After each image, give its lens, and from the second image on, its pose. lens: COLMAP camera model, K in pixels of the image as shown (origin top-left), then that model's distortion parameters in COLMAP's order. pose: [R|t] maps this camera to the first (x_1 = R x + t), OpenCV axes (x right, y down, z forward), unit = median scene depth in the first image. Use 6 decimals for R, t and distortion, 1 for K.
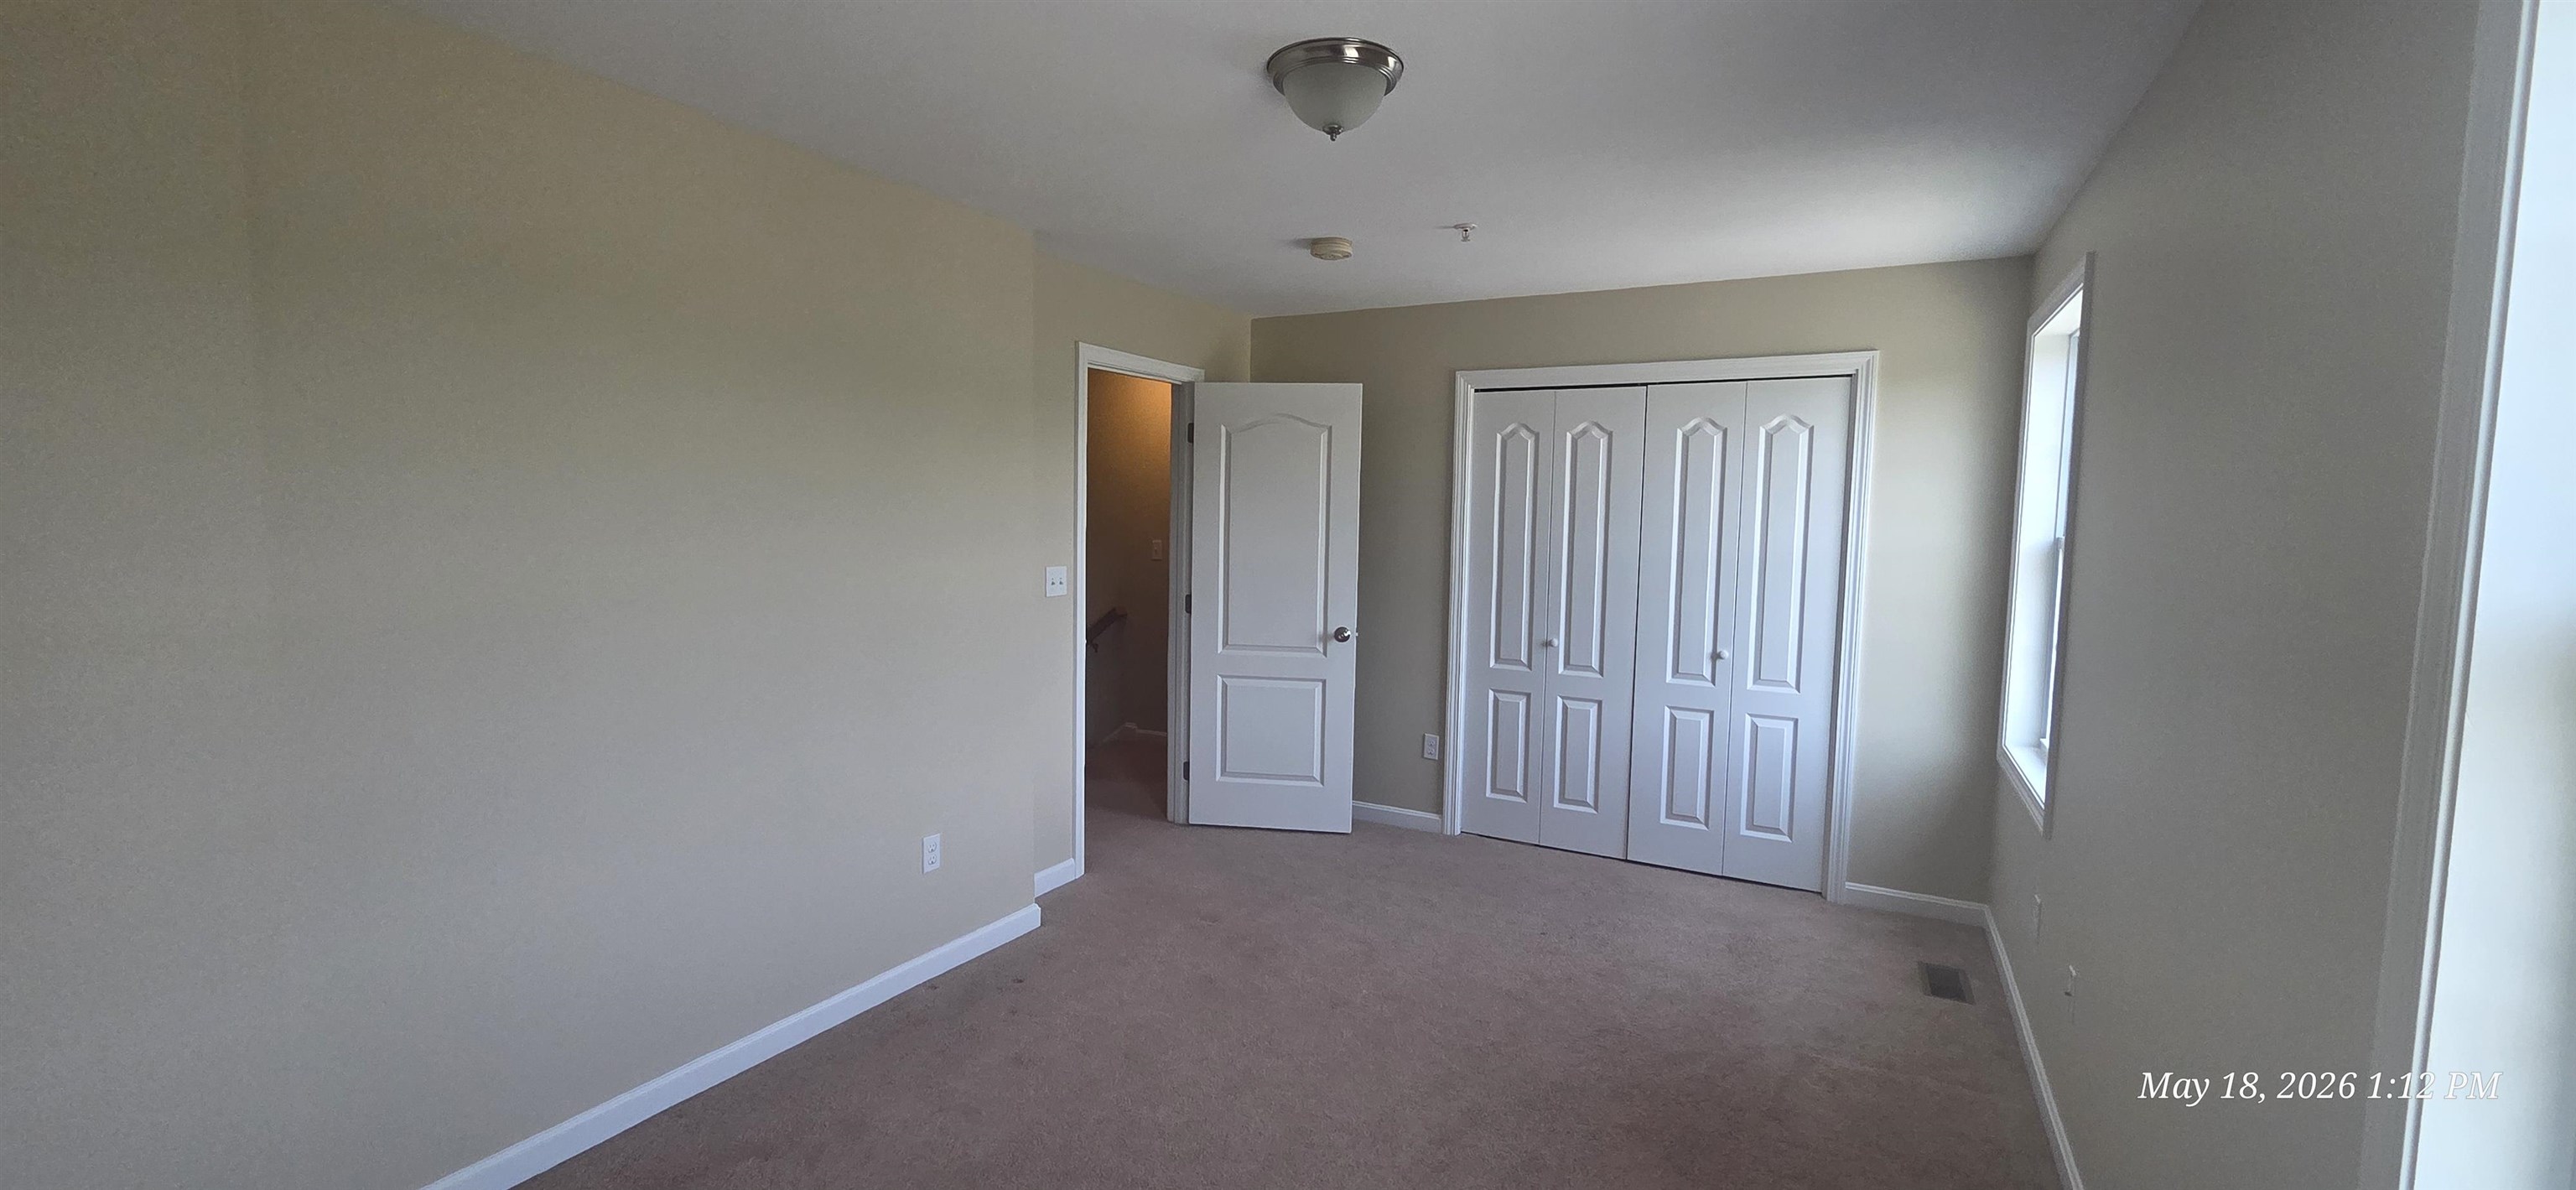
lens RADIAL K [[1066.3, 0, 1293.0], [0, 1066.3, 596.5], [0, 0, 1]] dist [0.002218, 0.000241]
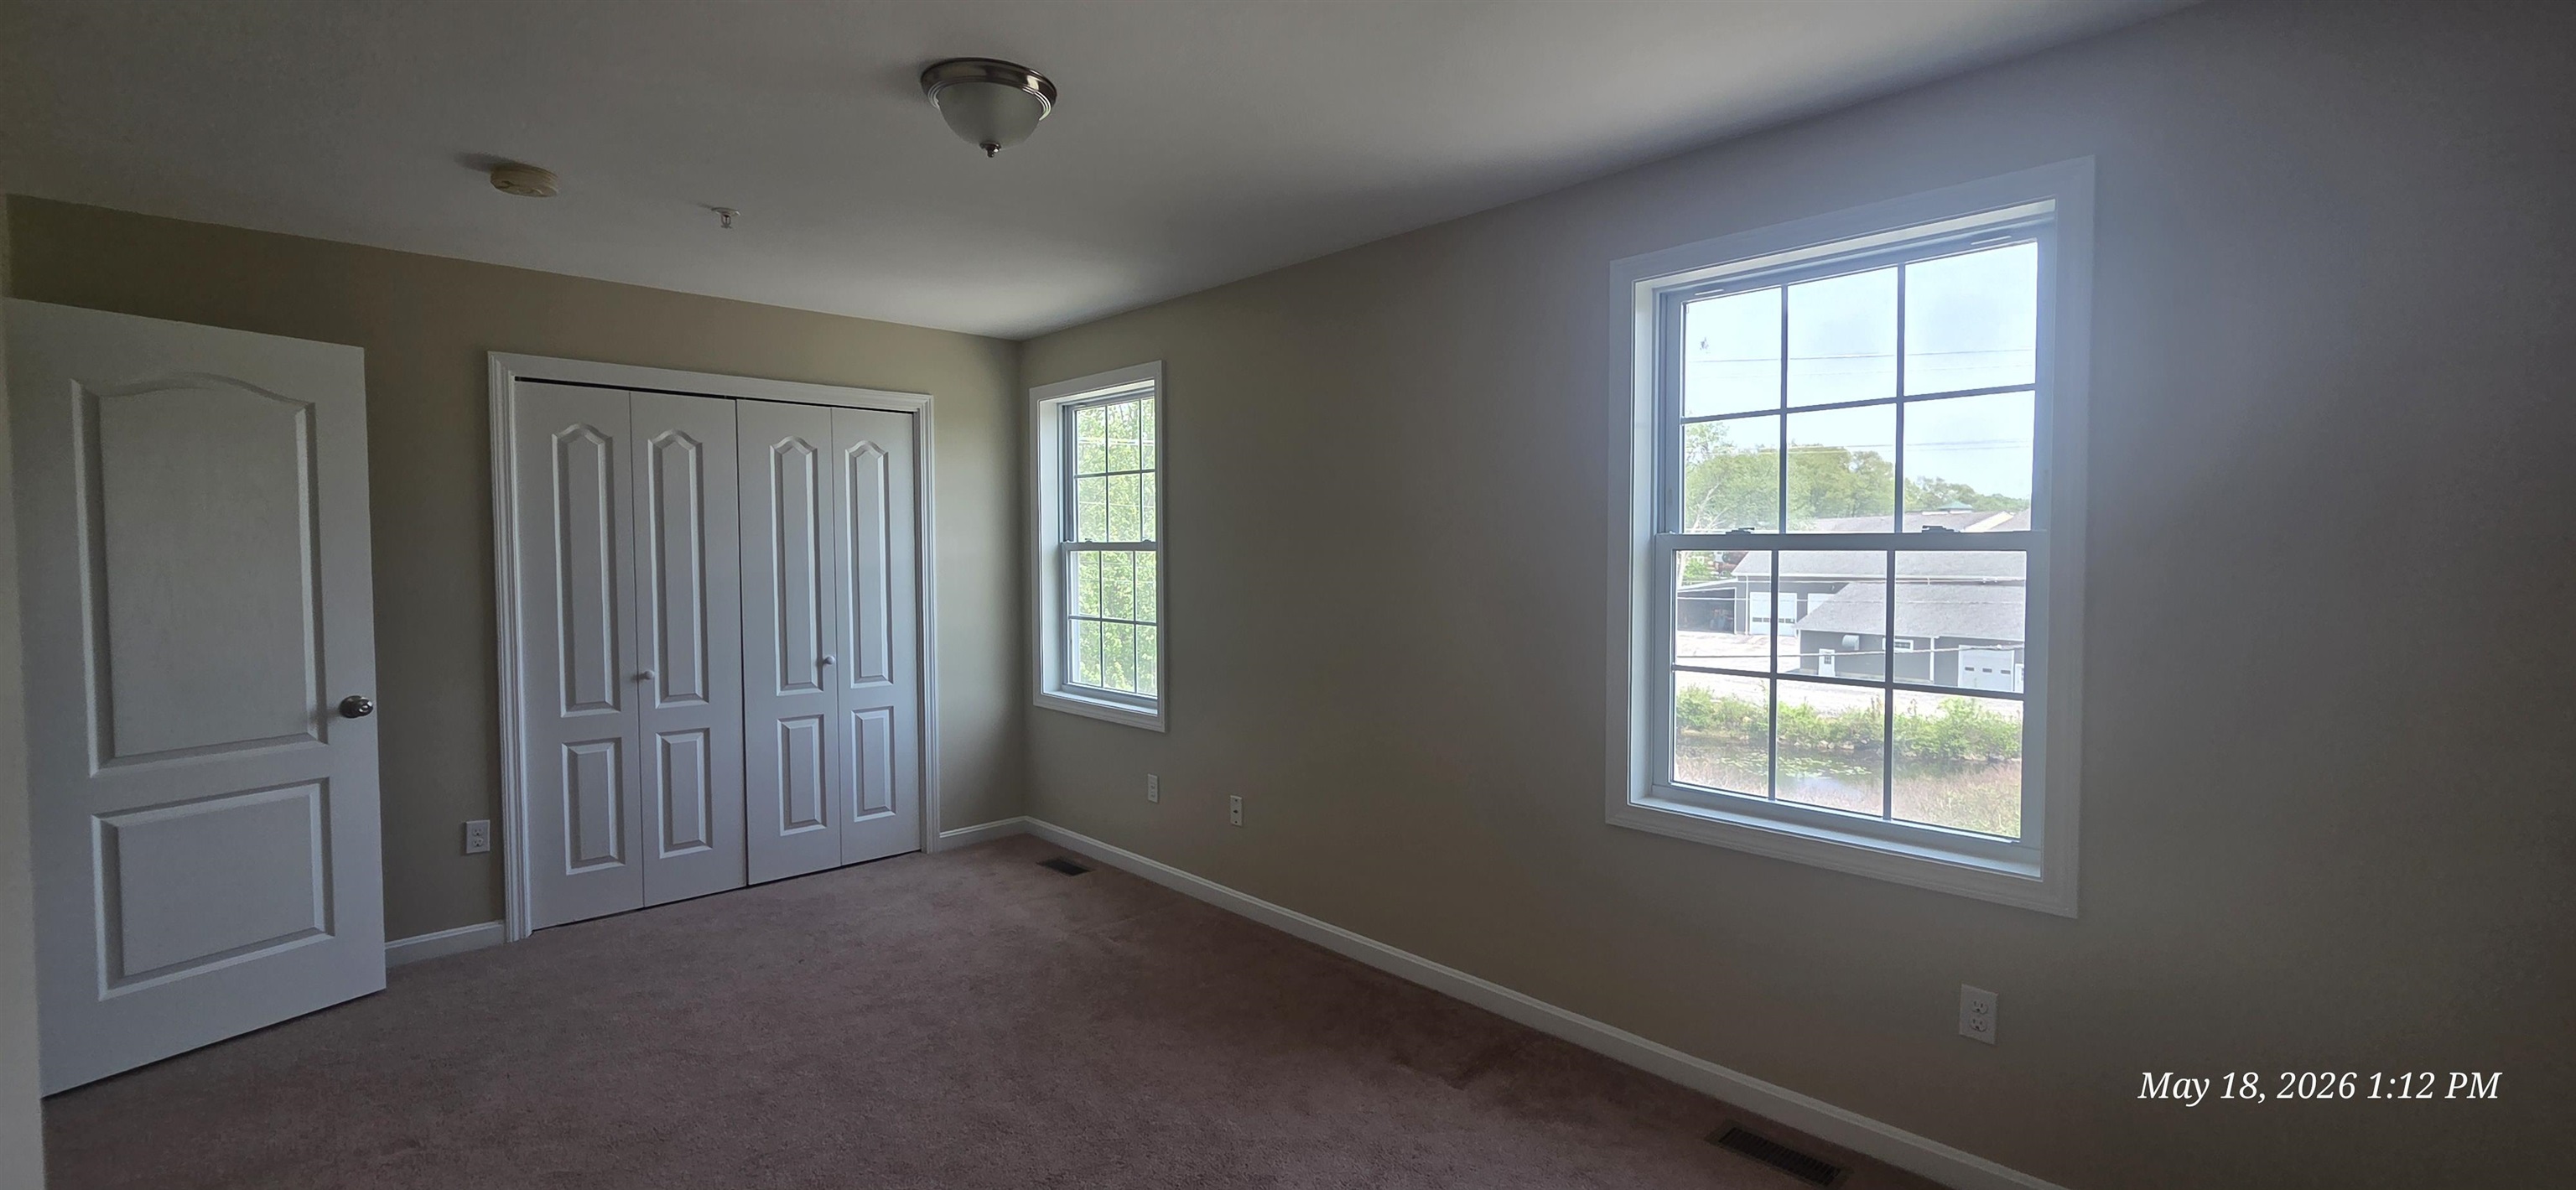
lens RADIAL K [[1066.3, 0, 1288.6], [0, 1066.3, 587.8], [0, 0, 1]] dist [0.002218, 0.000241]
pose [[0.295320, -0.056716, 0.953714, -0.441287], [0.087767, 0.995626, 0.032031, -0.010351], [-0.951359, 0.074245, 0.299006, 0.218492]]
